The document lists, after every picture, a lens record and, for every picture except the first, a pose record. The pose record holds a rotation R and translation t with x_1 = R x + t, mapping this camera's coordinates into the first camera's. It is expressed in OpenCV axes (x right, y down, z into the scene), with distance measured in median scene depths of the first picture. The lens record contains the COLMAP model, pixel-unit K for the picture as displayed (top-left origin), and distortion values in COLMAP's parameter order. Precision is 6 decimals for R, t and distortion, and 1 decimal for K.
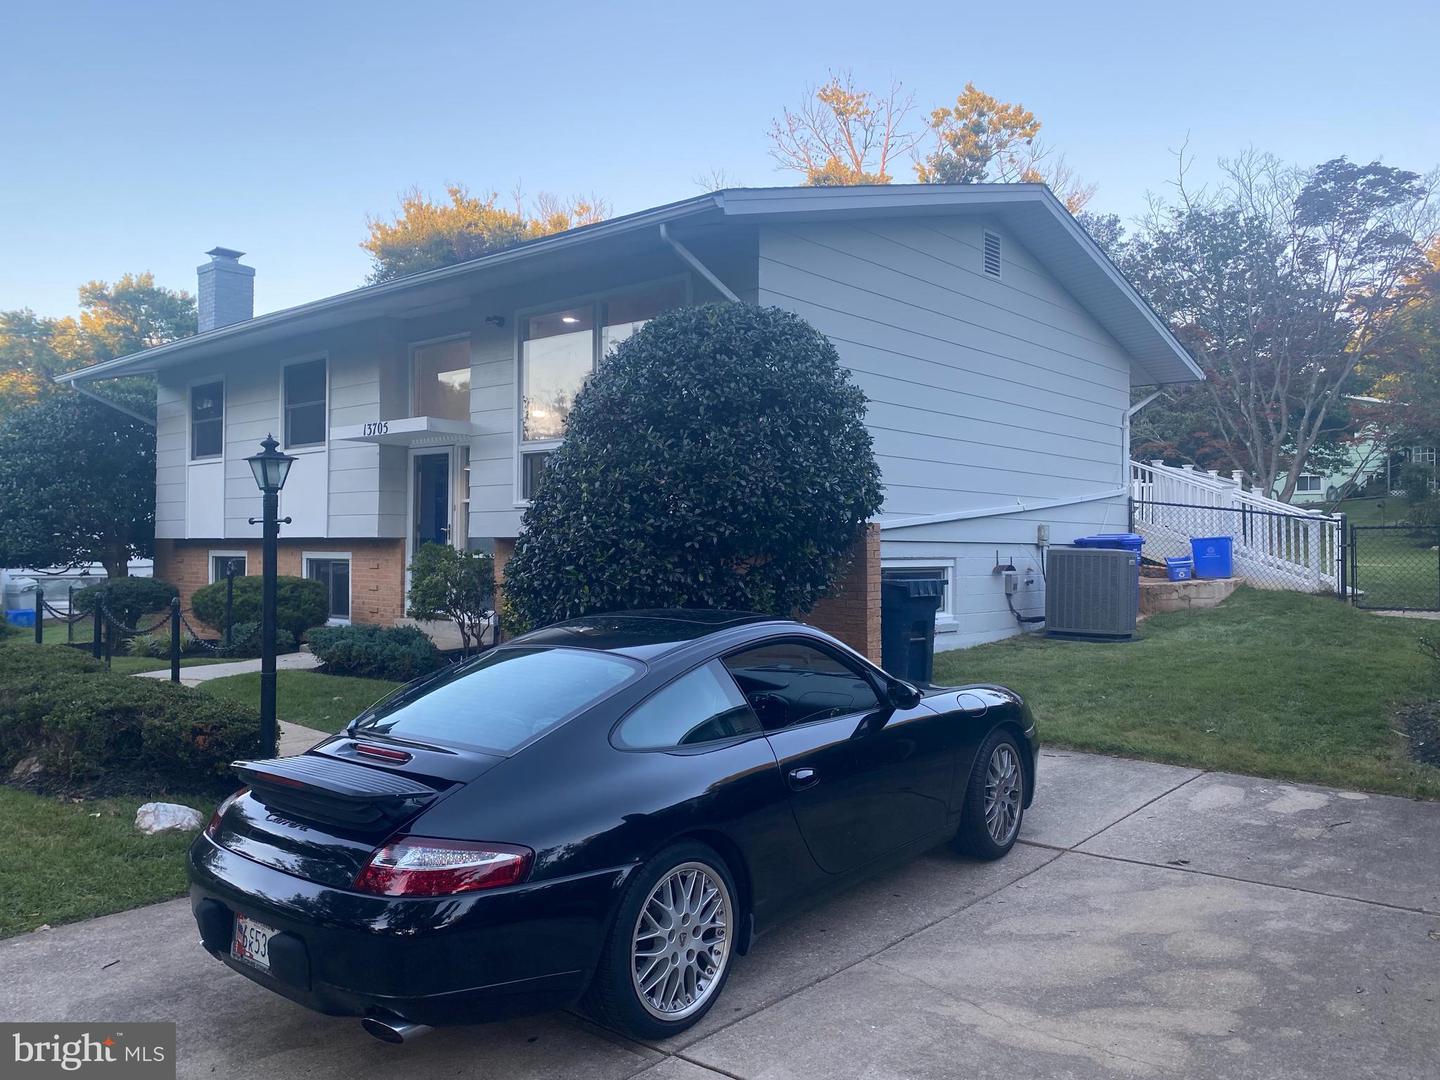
lens RADIAL K [[1102.6, 0, 717.8], [0, 1102.6, 534.6], [0, 0, 1]] dist [0.040703, -0.032972]
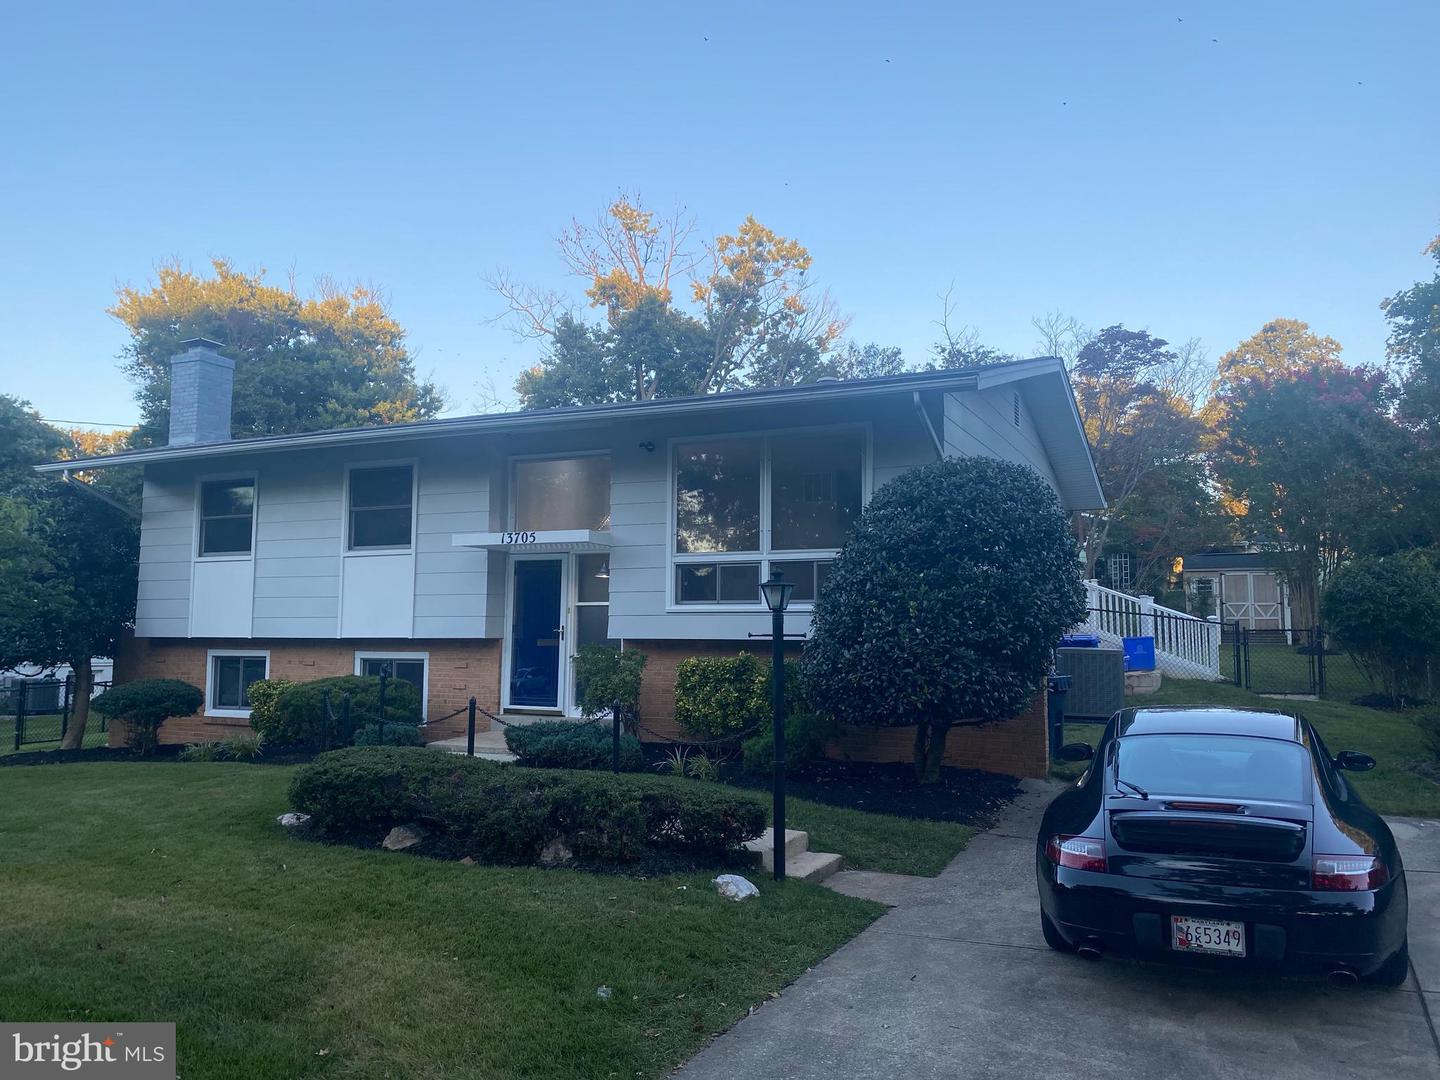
lens RADIAL K [[1096.1, 0, 720.4], [0, 1096.1, 530.8], [0, 0, 1]] dist [0.118831, -0.263571]
pose [[0.960840, 0.025589, 0.275920, -0.319951], [-0.002747, 0.996558, -0.082857, -0.010821], [-0.277091, 0.078854, 0.957603, -0.063056]]
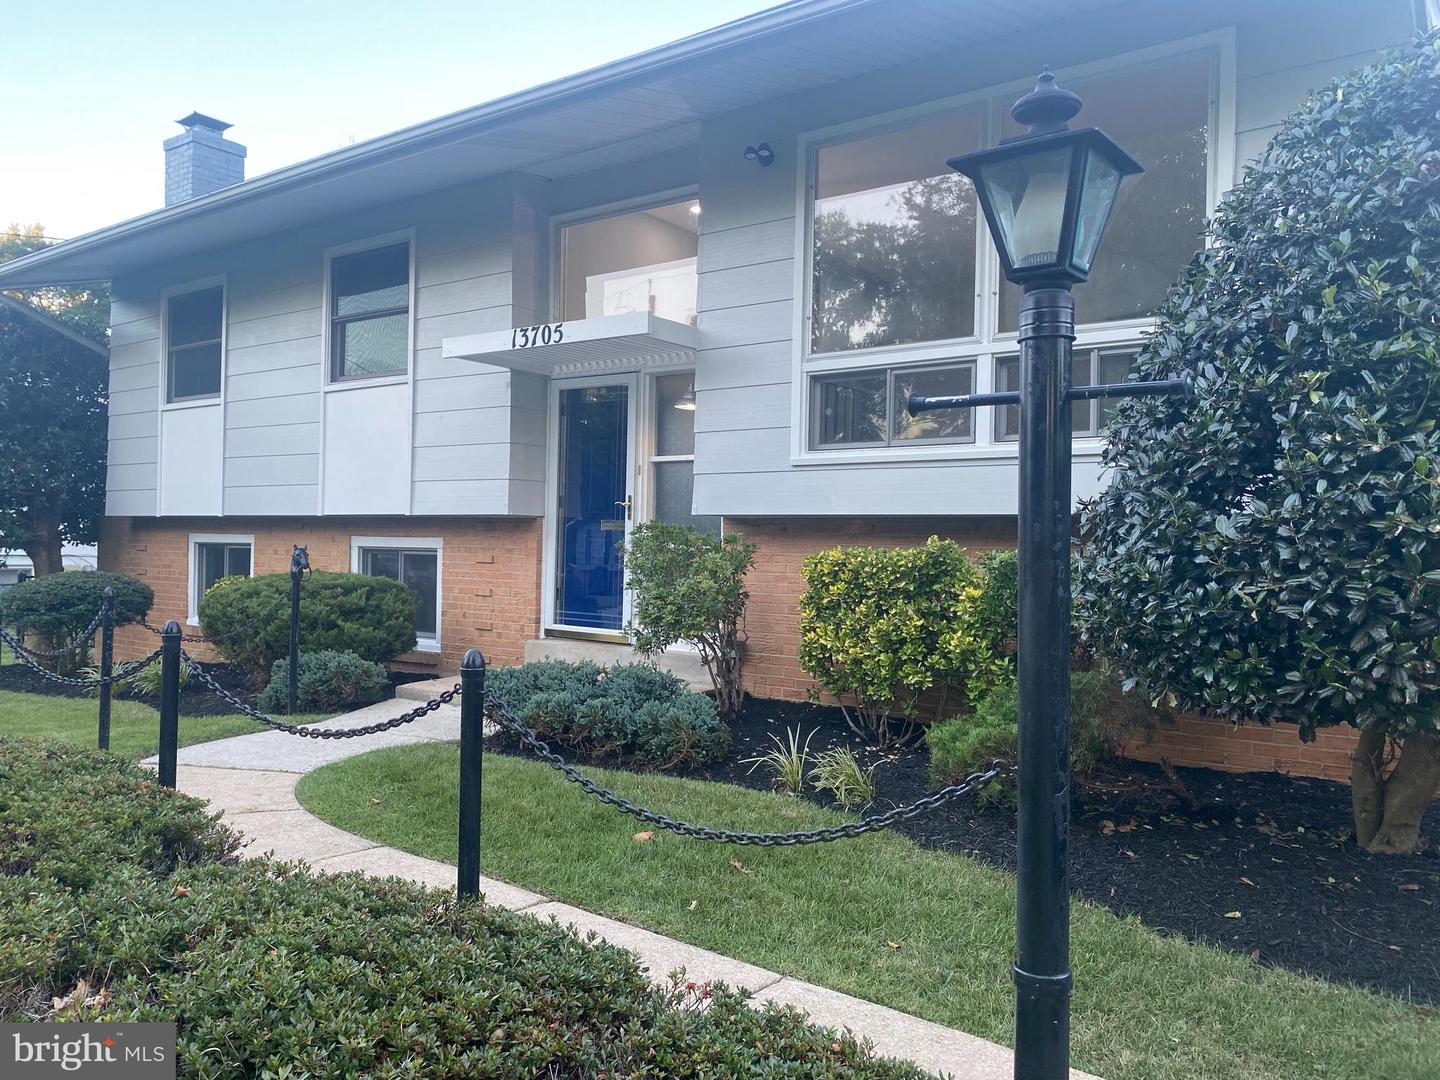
lens RADIAL K [[1102.6, 0, 717.8], [0, 1102.6, 534.6], [0, 0, 1]] dist [0.040703, -0.032972]
pose [[0.996052, 0.011748, 0.087989, -0.201715], [-0.012188, 0.999916, 0.004459, 0.008021], [-0.087929, -0.005514, 0.996111, 0.293385]]
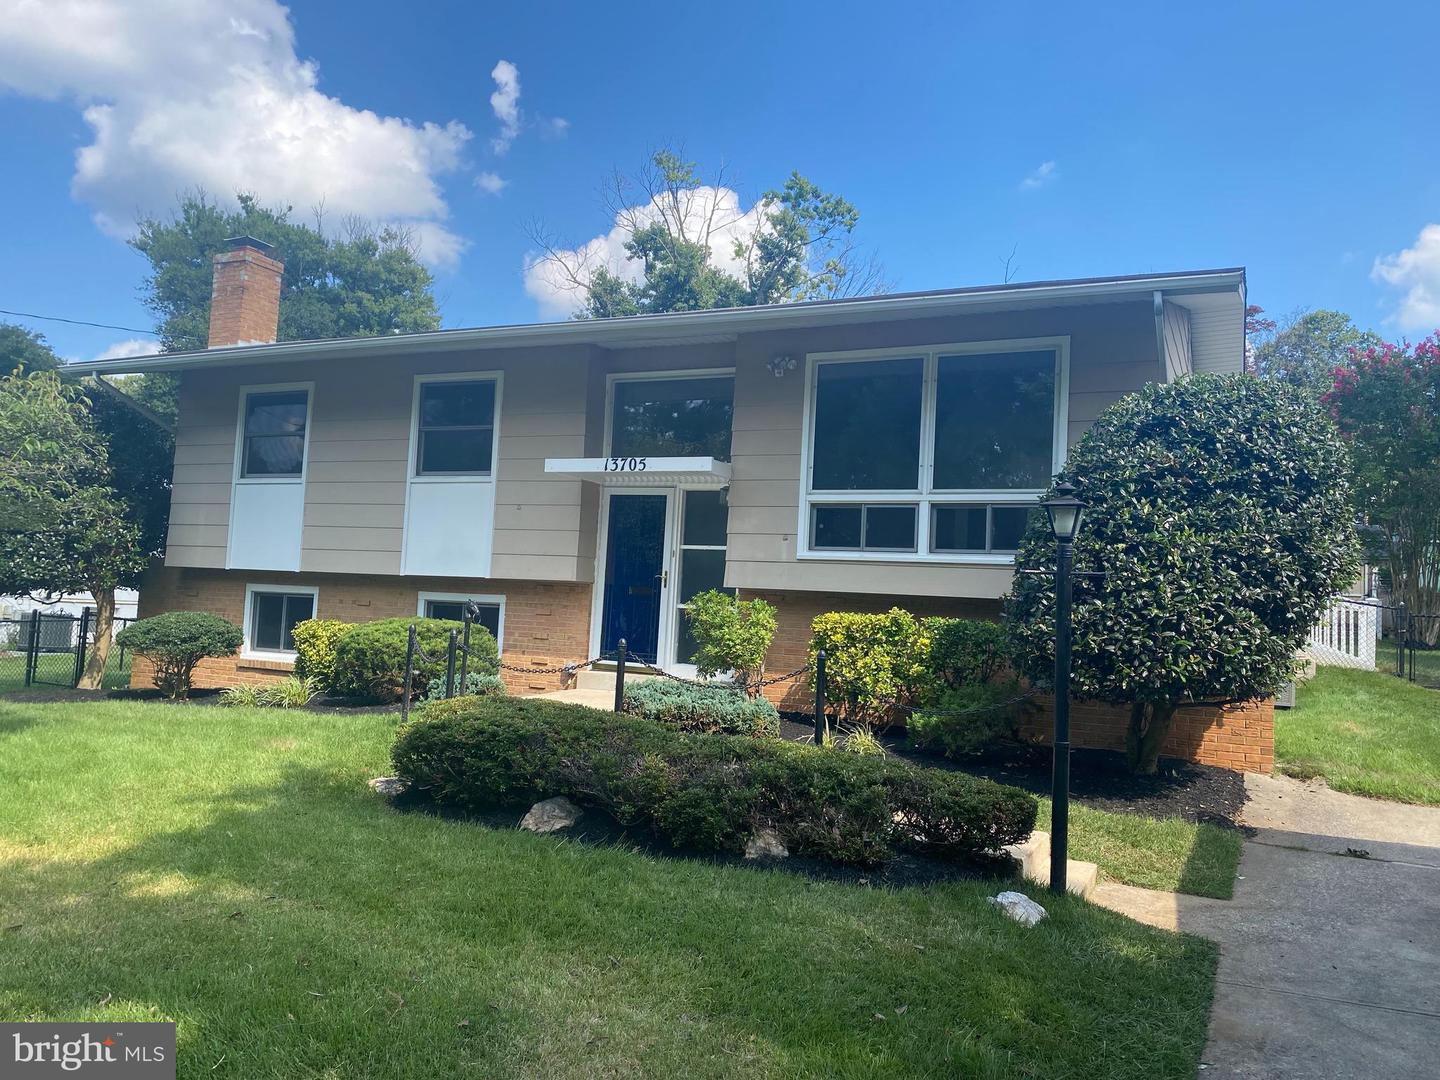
lens RADIAL K [[1096.1, 0, 720.4], [0, 1096.1, 530.8], [0, 0, 1]] dist [0.118831, -0.263571]
pose [[0.960028, 0.061650, 0.273030, -0.368575], [-0.046950, 0.997090, -0.060057, 0.007981], [-0.275938, 0.044837, 0.960129, 0.079906]]
